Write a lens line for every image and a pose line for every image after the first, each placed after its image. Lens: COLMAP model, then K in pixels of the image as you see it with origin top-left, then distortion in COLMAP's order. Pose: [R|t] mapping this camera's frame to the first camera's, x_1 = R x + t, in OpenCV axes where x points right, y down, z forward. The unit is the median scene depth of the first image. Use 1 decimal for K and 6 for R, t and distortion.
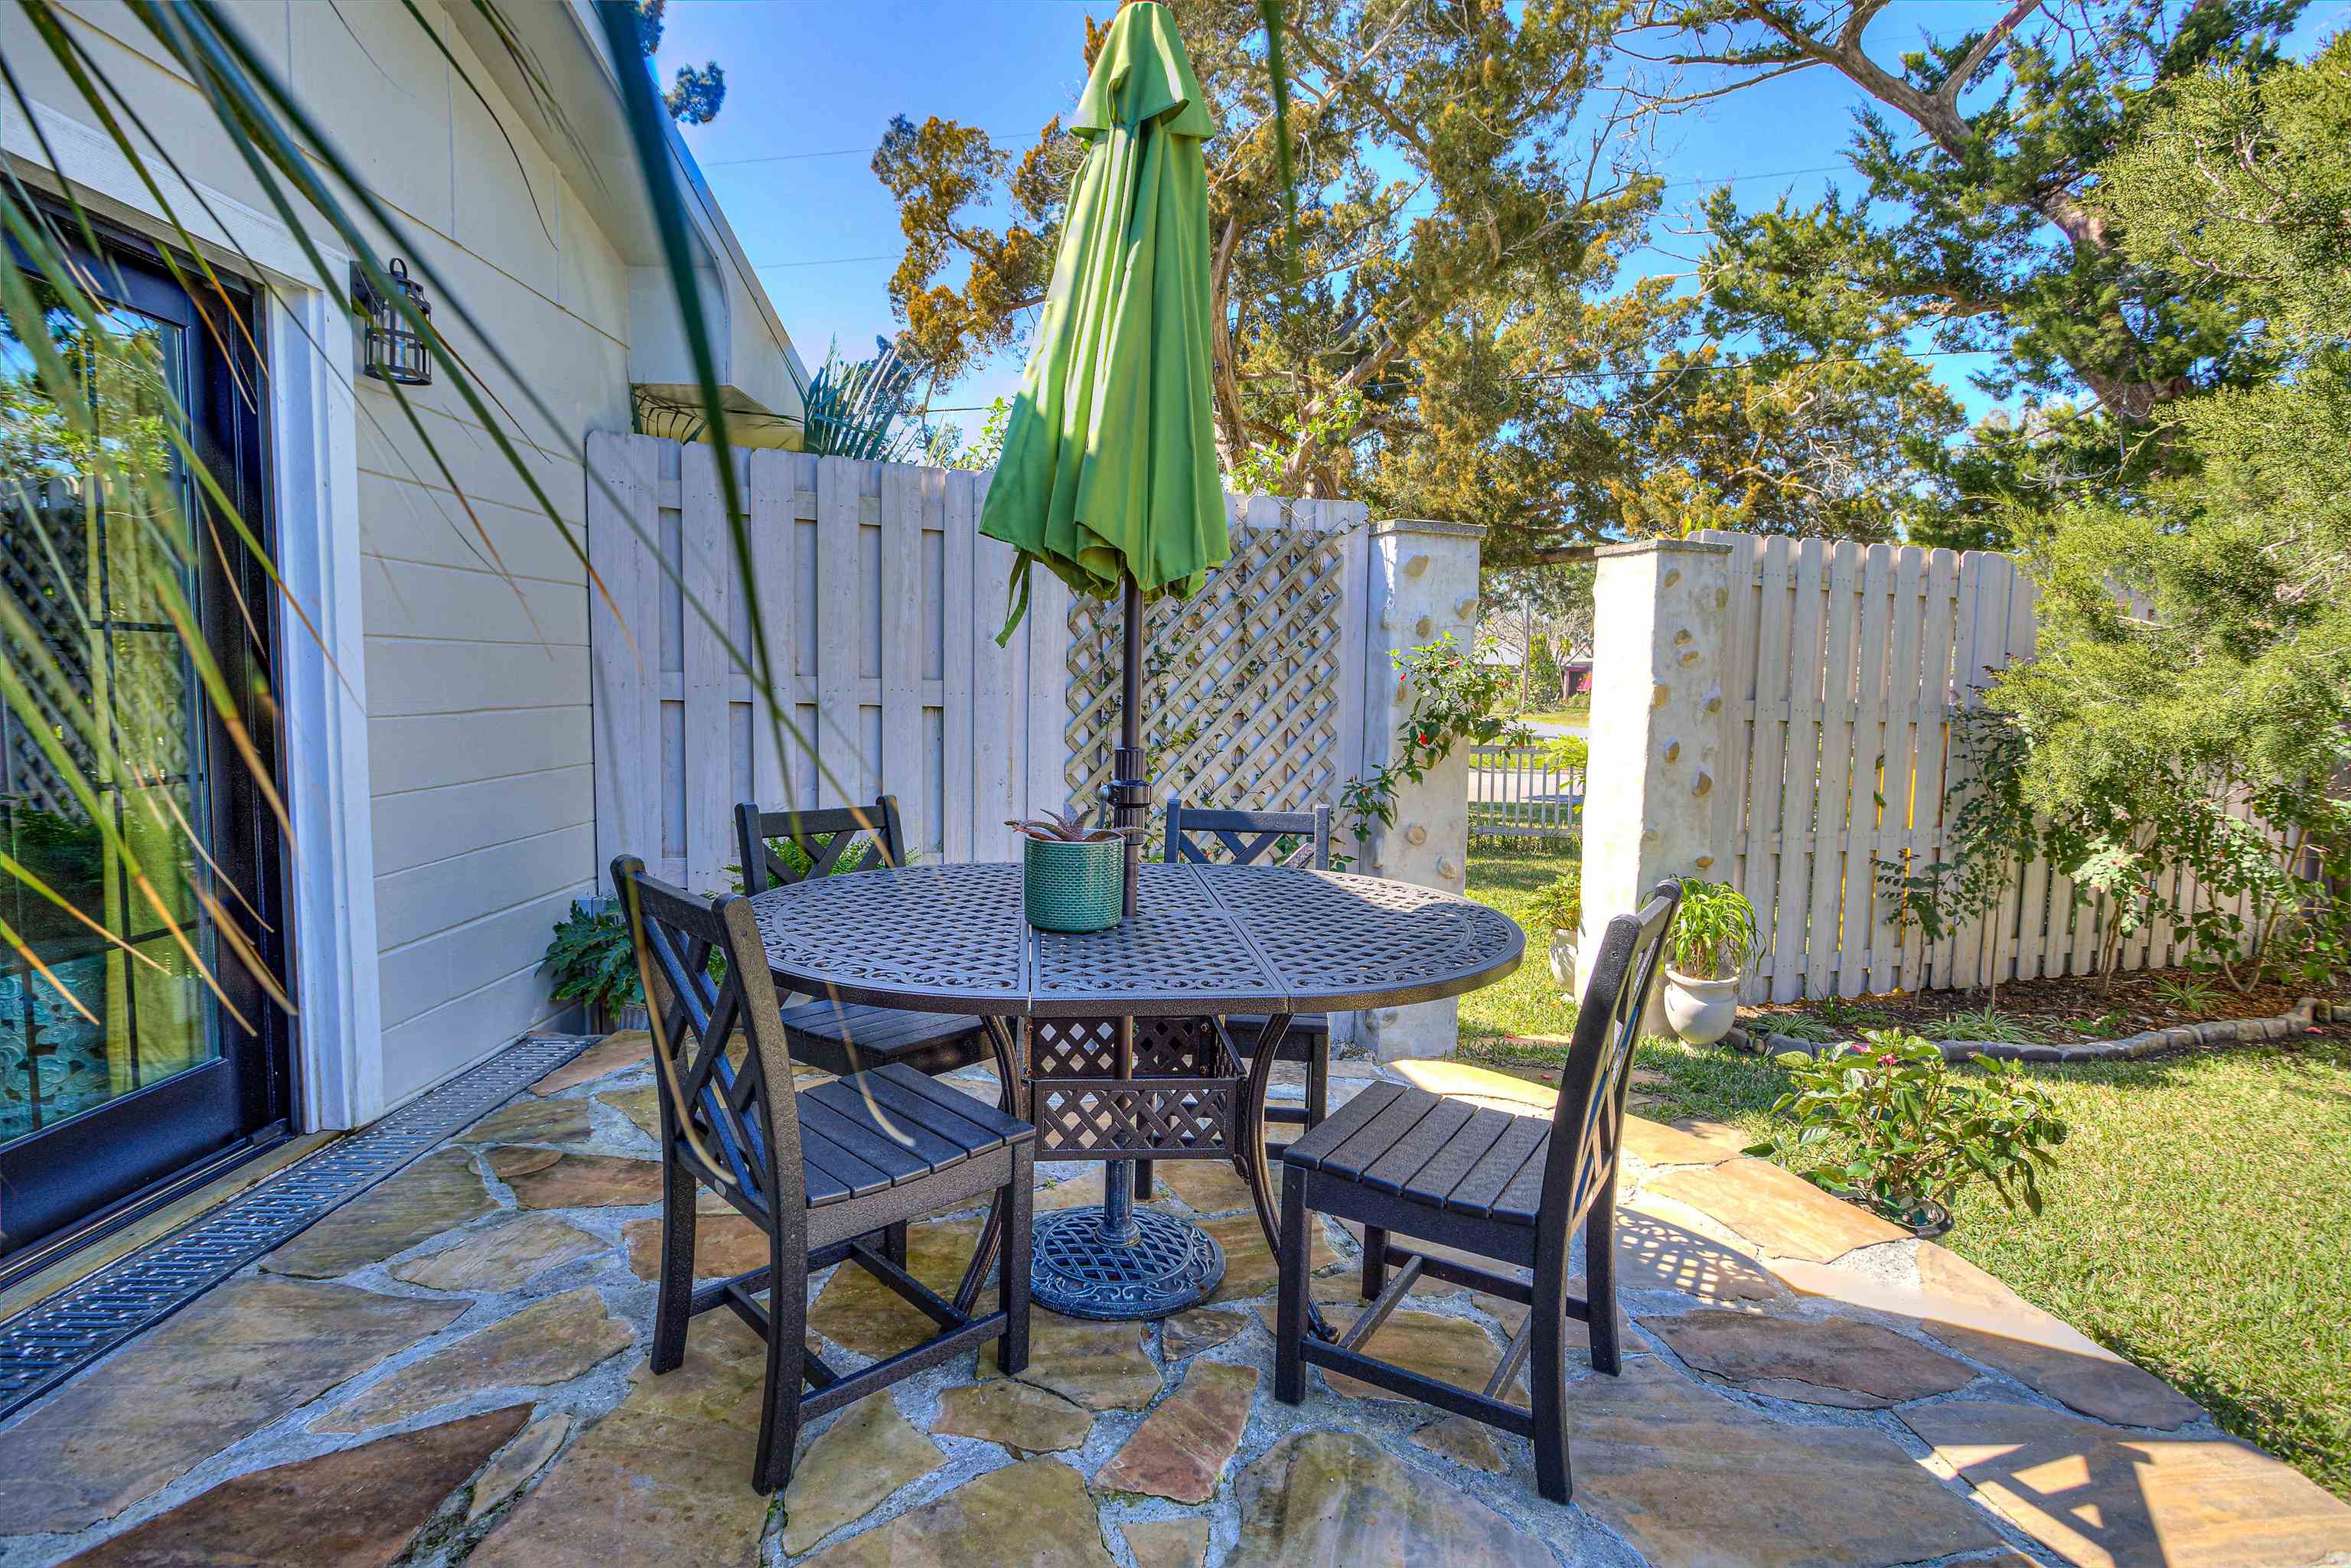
lens RADIAL K [[1172.6, 0, 1165.1], [0, 1172.6, 788.6], [0, 0, 1]] dist [-0.021520, 0.005882]
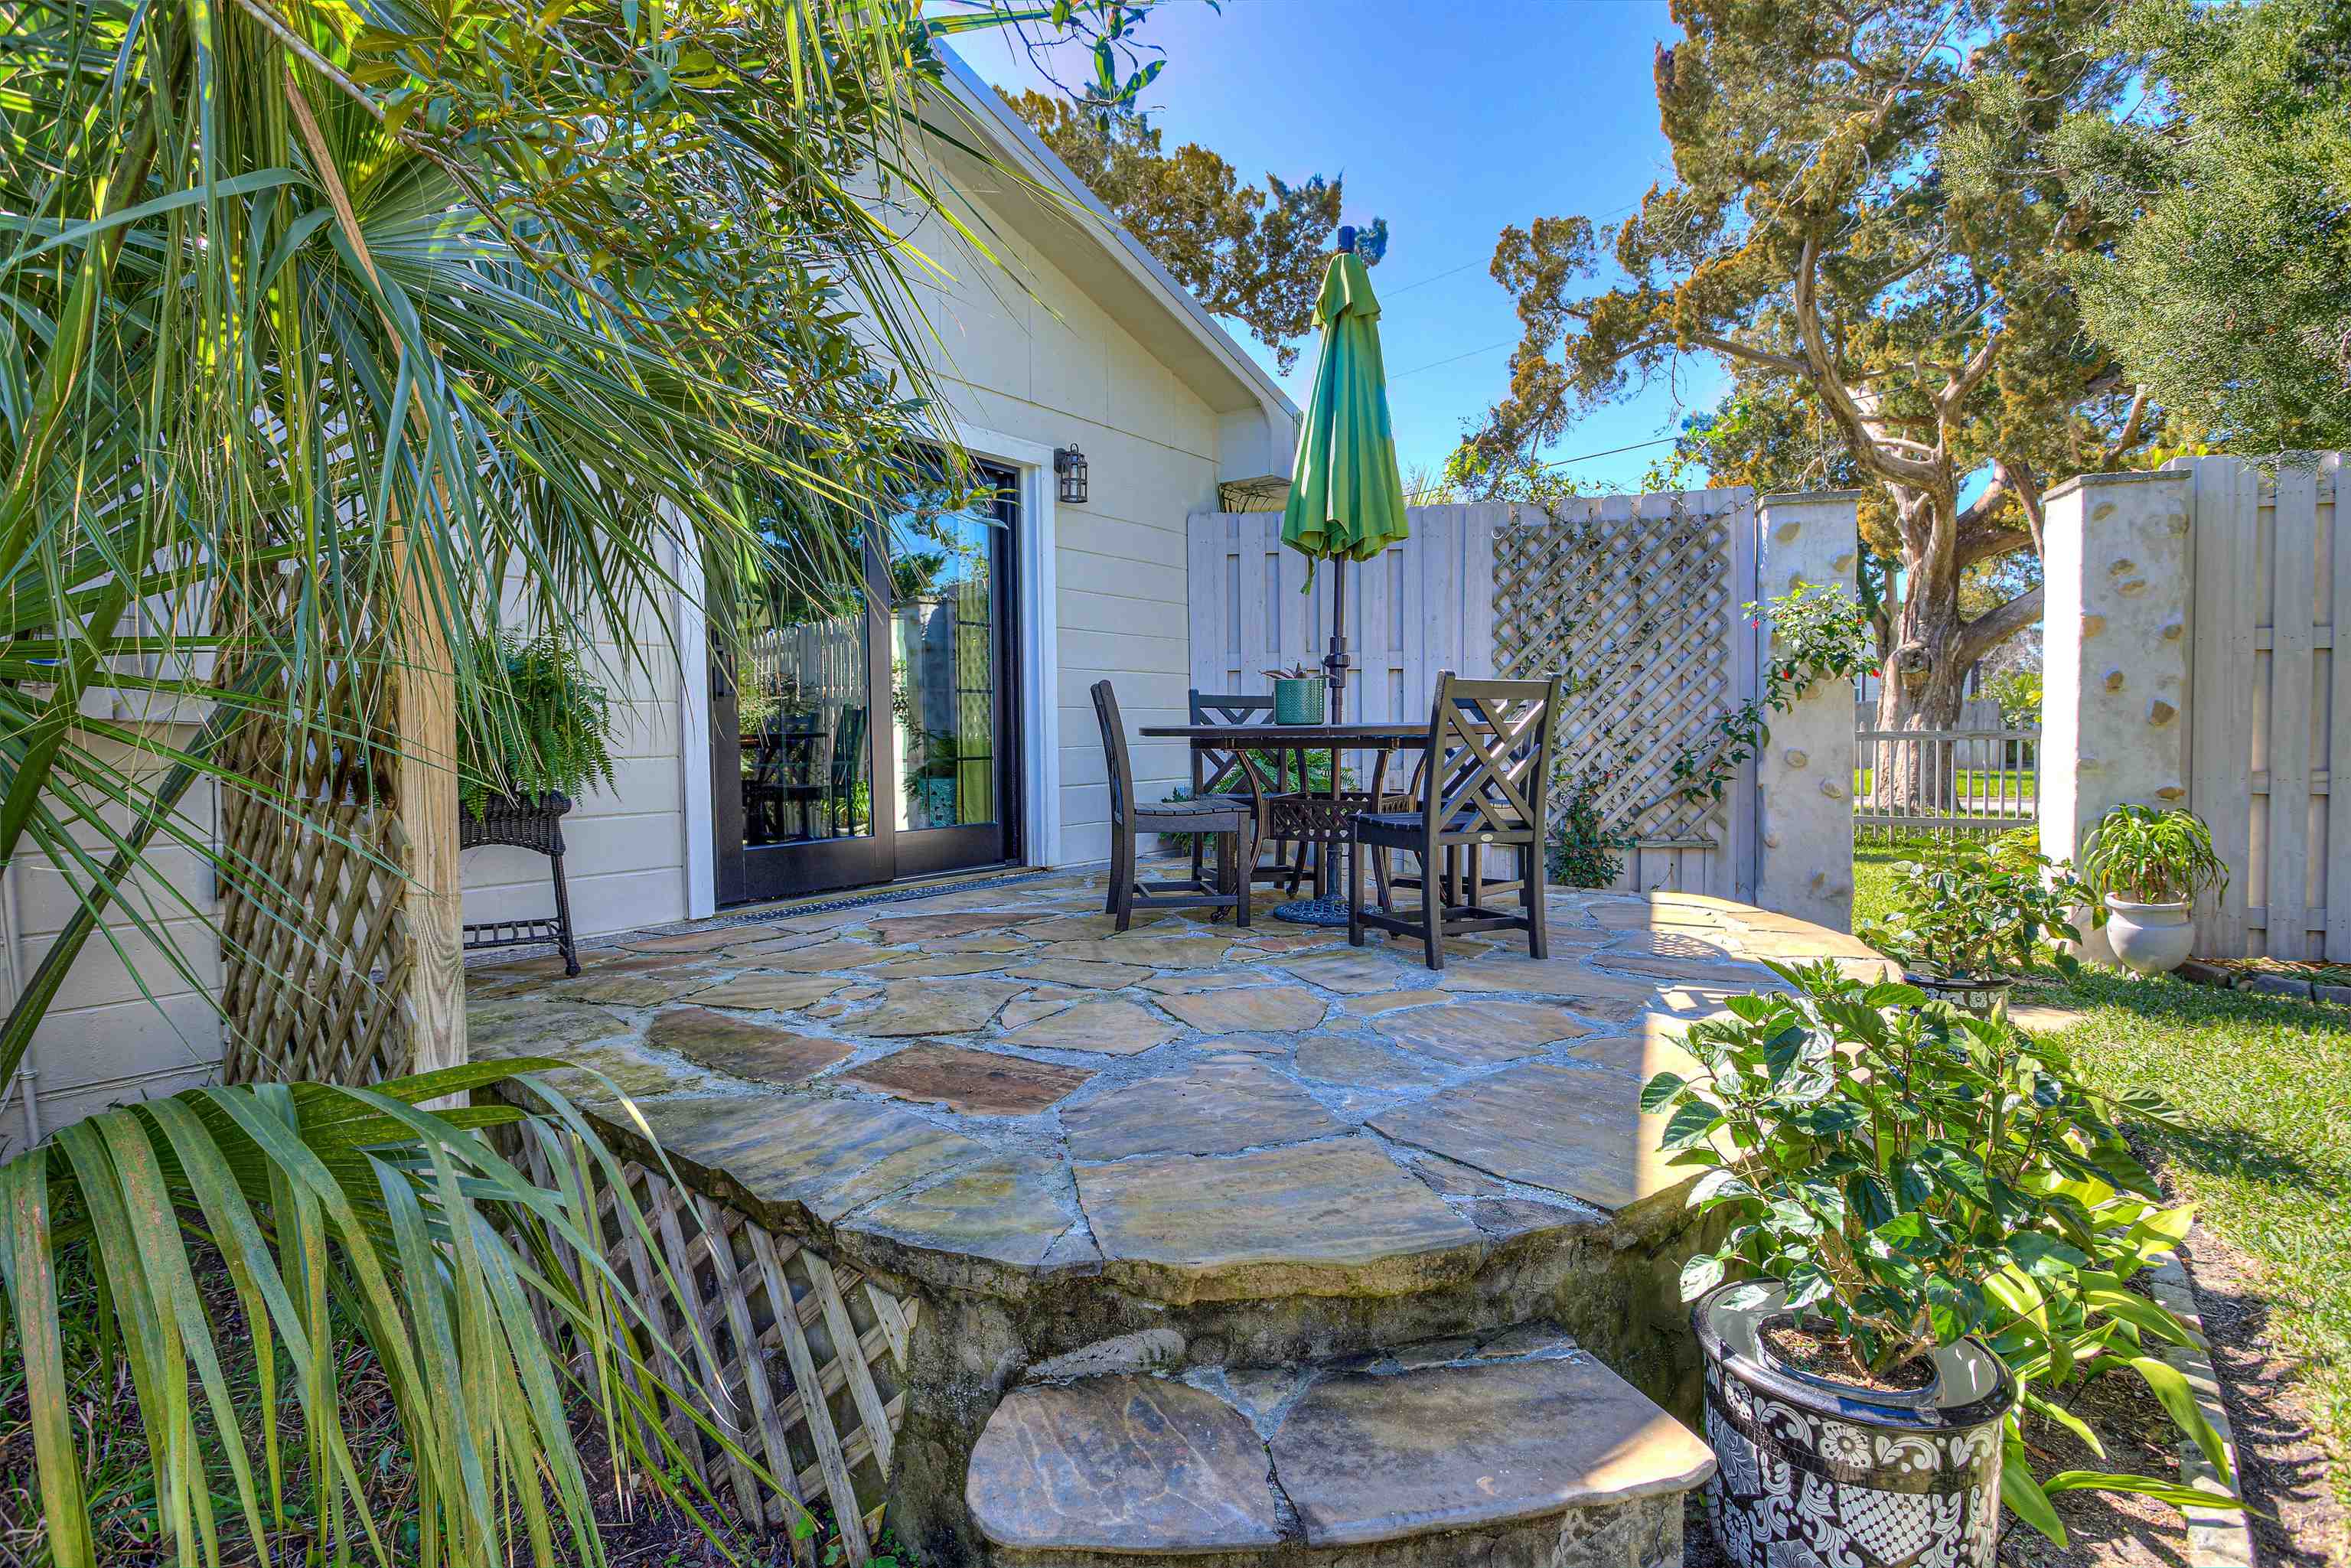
lens RADIAL K [[1172.6, 0, 1165.1], [0, 1172.6, 788.6], [0, 0, 1]] dist [-0.021520, 0.005882]
pose [[0.806146, -0.004720, -0.591698, 0.403698], [-0.027106, 0.998624, -0.044897, 0.142083], [0.591096, 0.052232, 0.804908, -0.317010]]
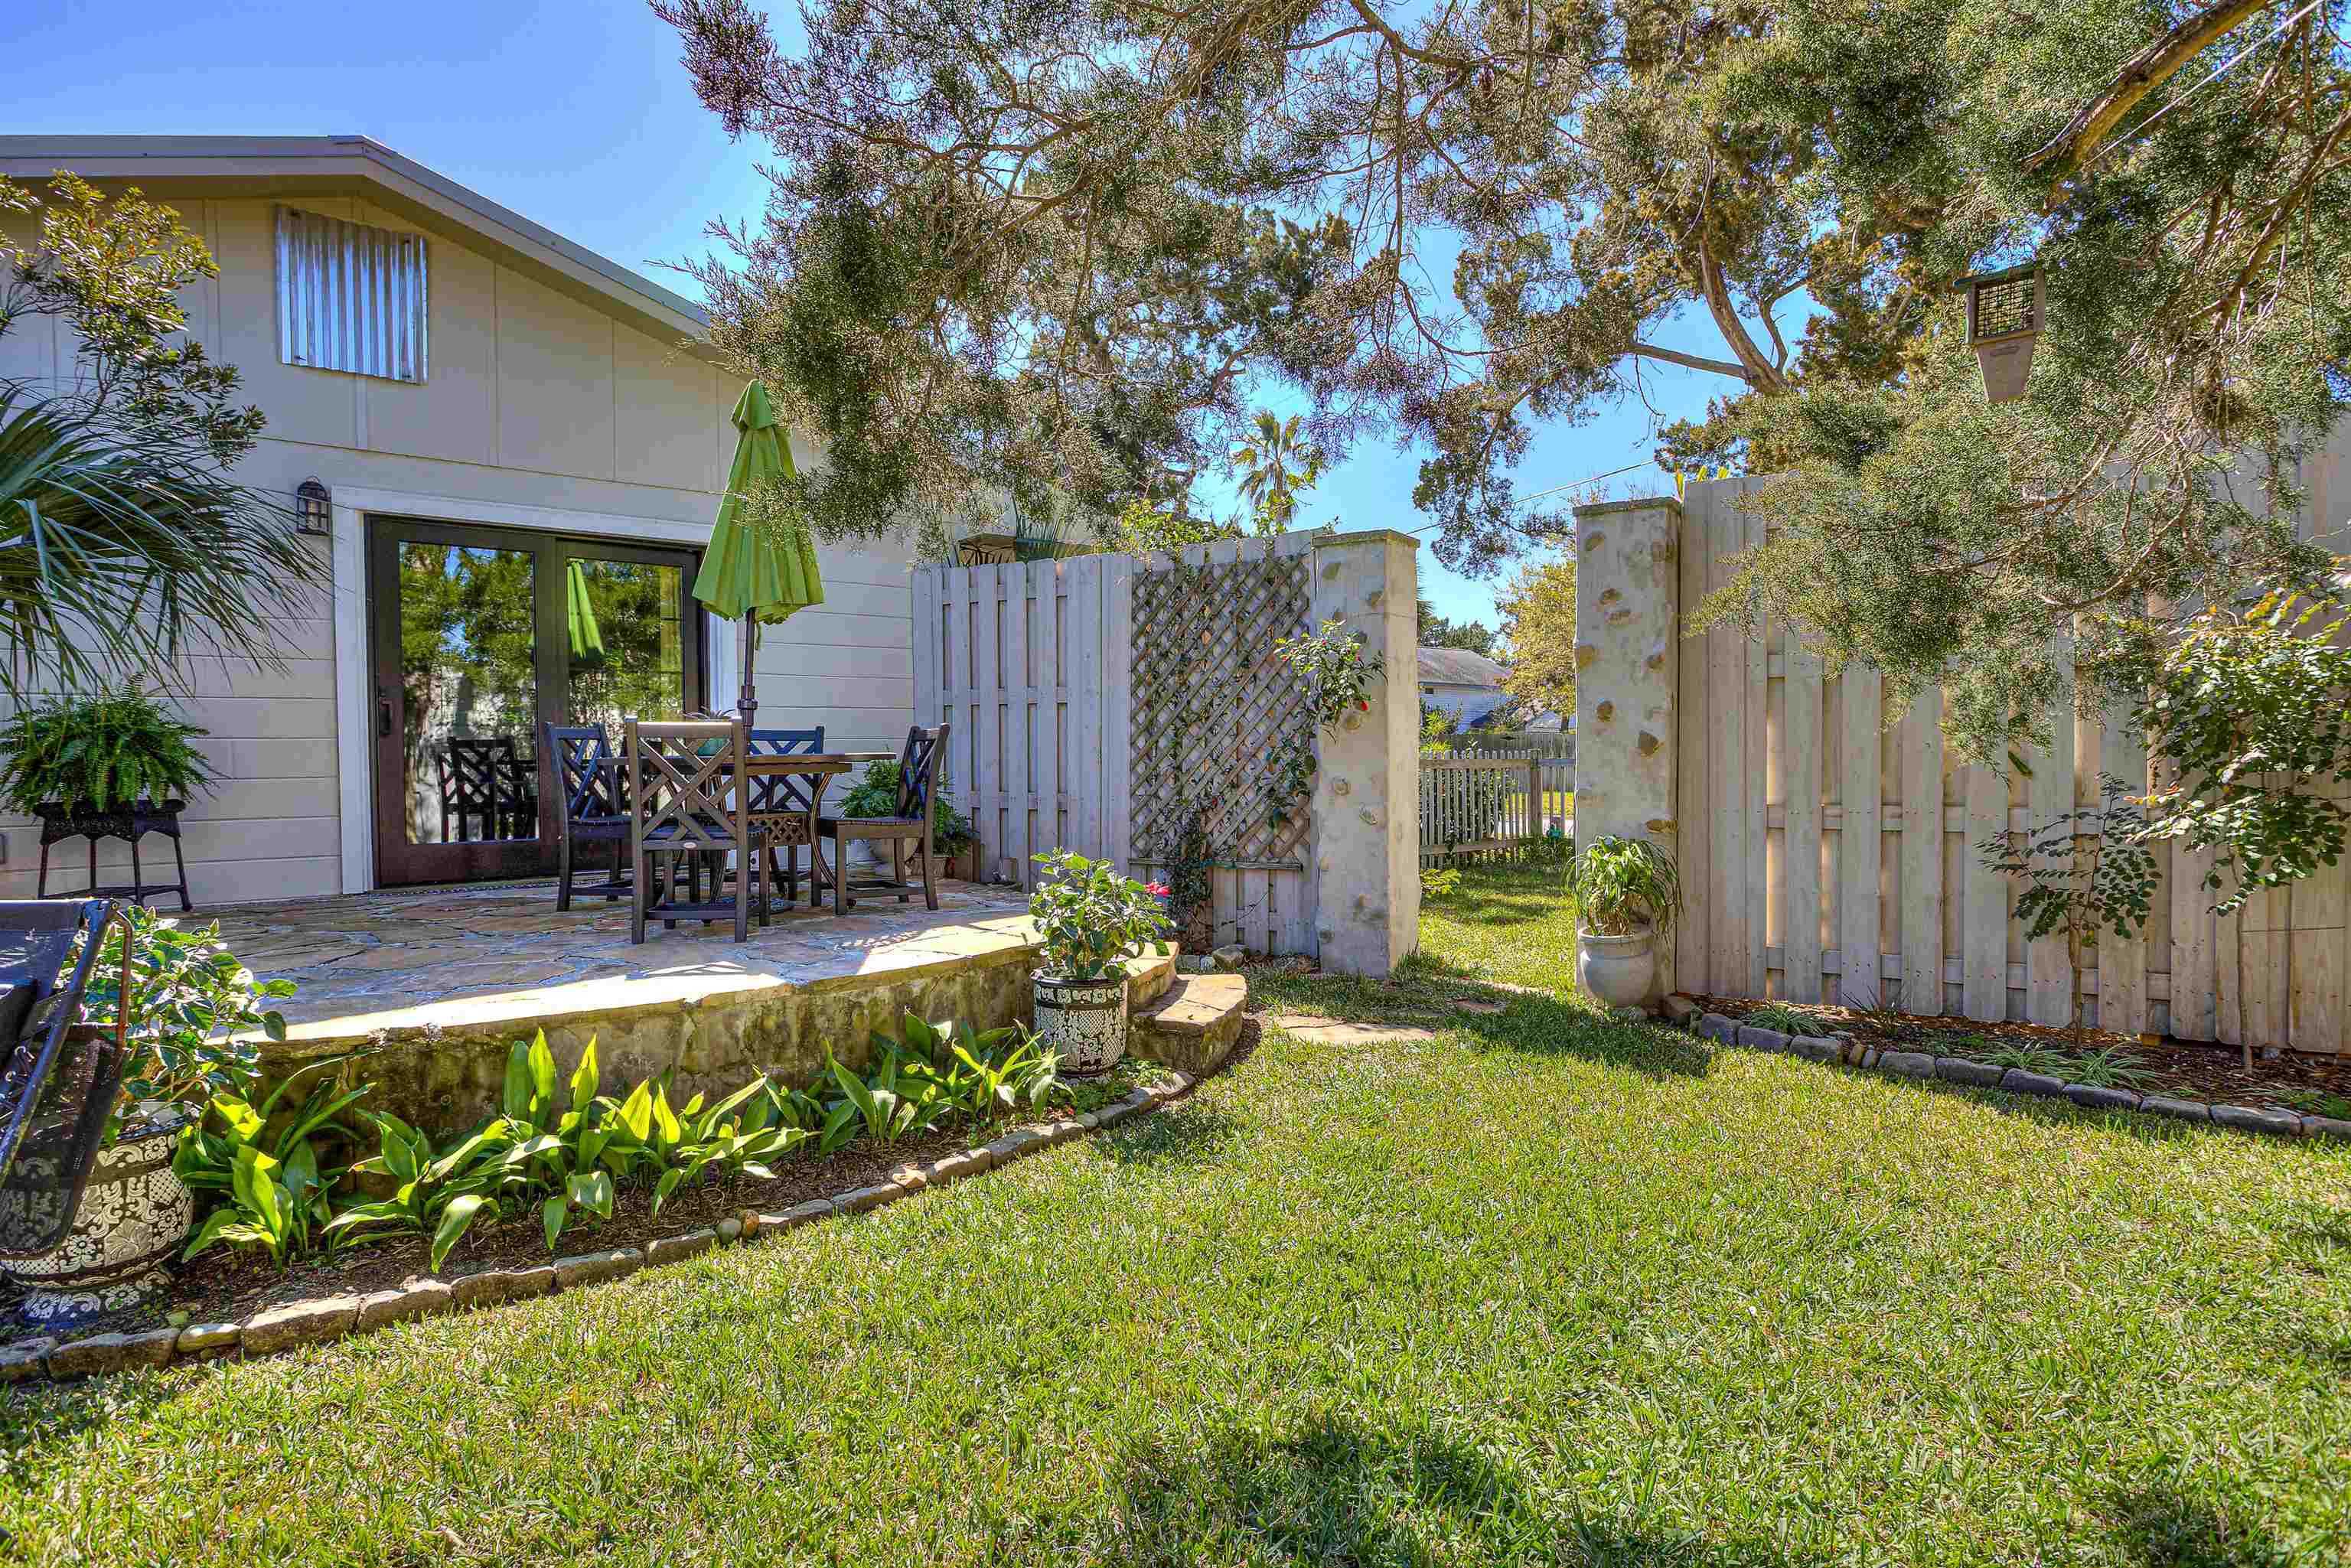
lens RADIAL K [[1172.6, 0, 1165.1], [0, 1172.6, 788.6], [0, 0, 1]] dist [-0.021520, 0.005882]
pose [[0.624263, -0.005114, -0.781197, 1.085994], [-0.052065, 0.997483, -0.048135, 0.113497], [0.779477, 0.070721, 0.622426, 0.094233]]
